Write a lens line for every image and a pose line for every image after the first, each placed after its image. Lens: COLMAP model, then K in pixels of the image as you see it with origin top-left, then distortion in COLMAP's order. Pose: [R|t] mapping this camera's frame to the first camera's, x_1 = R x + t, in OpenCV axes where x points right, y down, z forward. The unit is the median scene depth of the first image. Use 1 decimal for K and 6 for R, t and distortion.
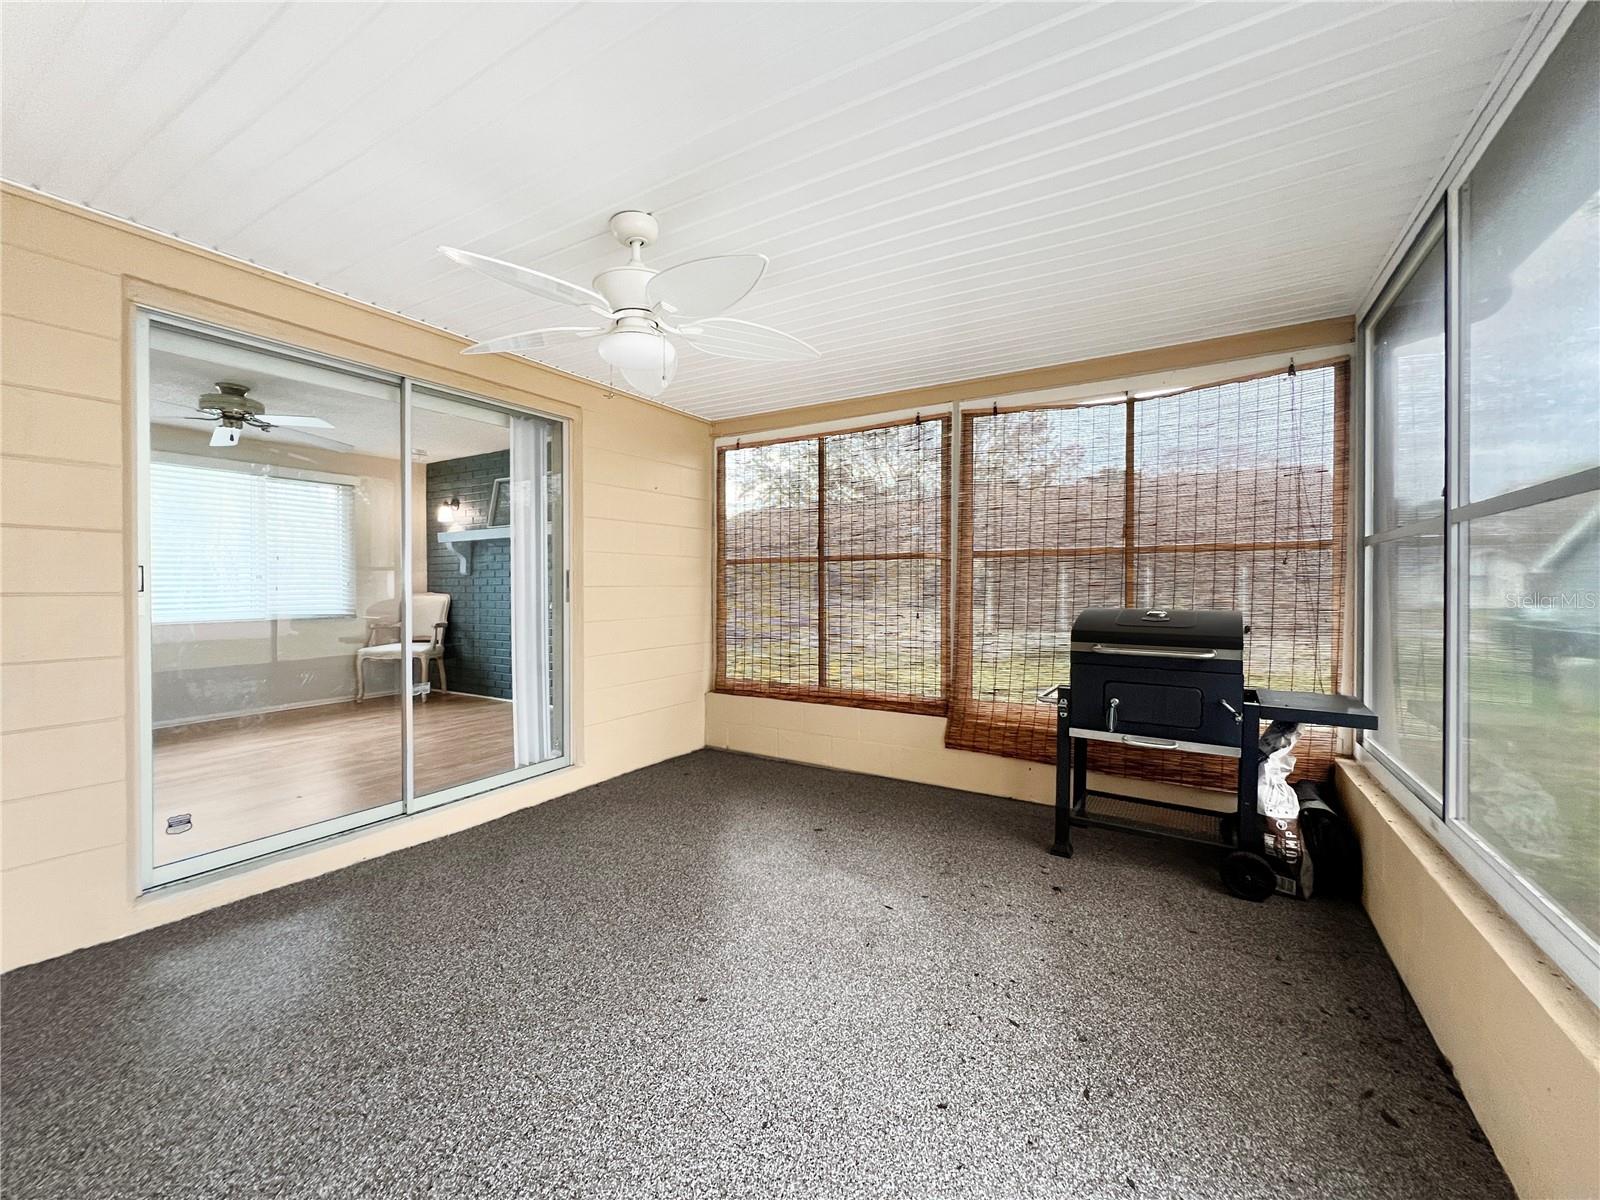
lens RADIAL K [[647.5, 0, 799.0], [0, 647.5, 594.4], [0, 0, 1]] dist [0.001531, -0.000376]
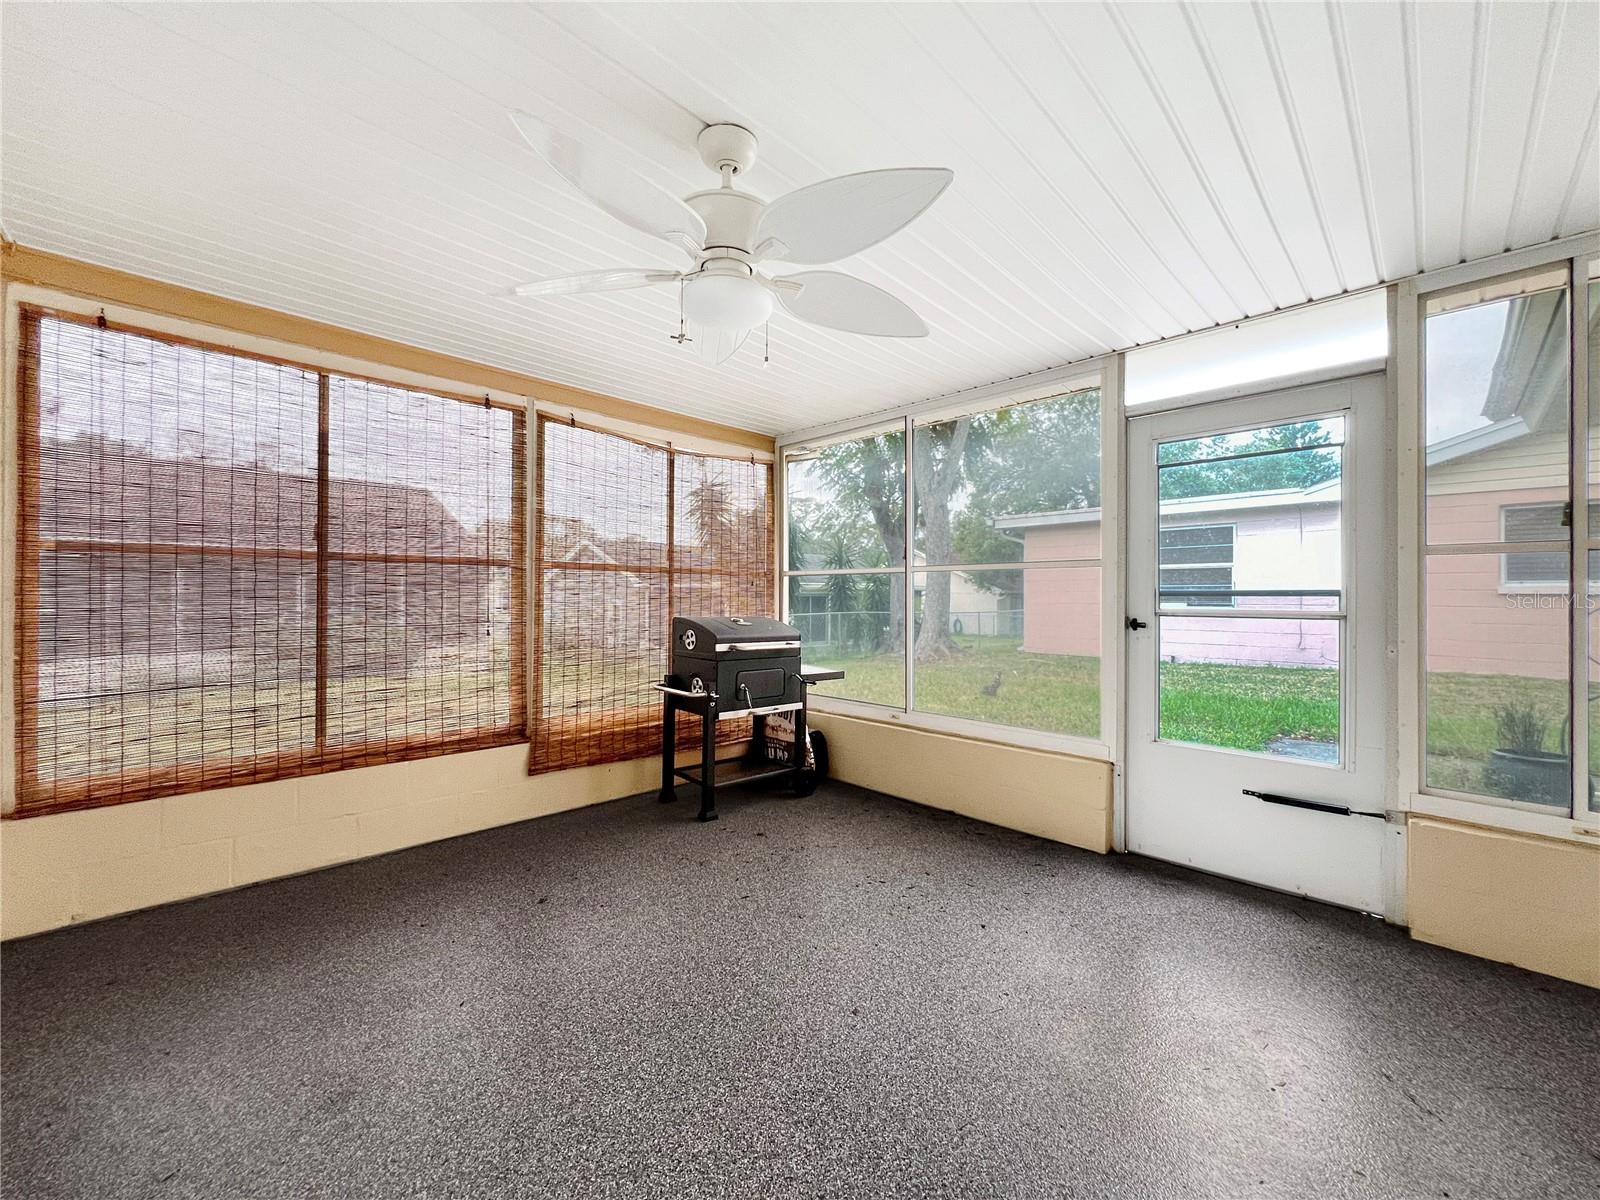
lens RADIAL K [[647.5, 0, 799.5], [0, 647.5, 600.2], [0, 0, 1]] dist [0.001531, -0.000376]
pose [[0.234716, 0.000567, 0.972064, -0.558201], [0.002388, 0.999996, -0.001160, -0.008019], [-0.972061, 0.002593, 0.234713, 0.409207]]
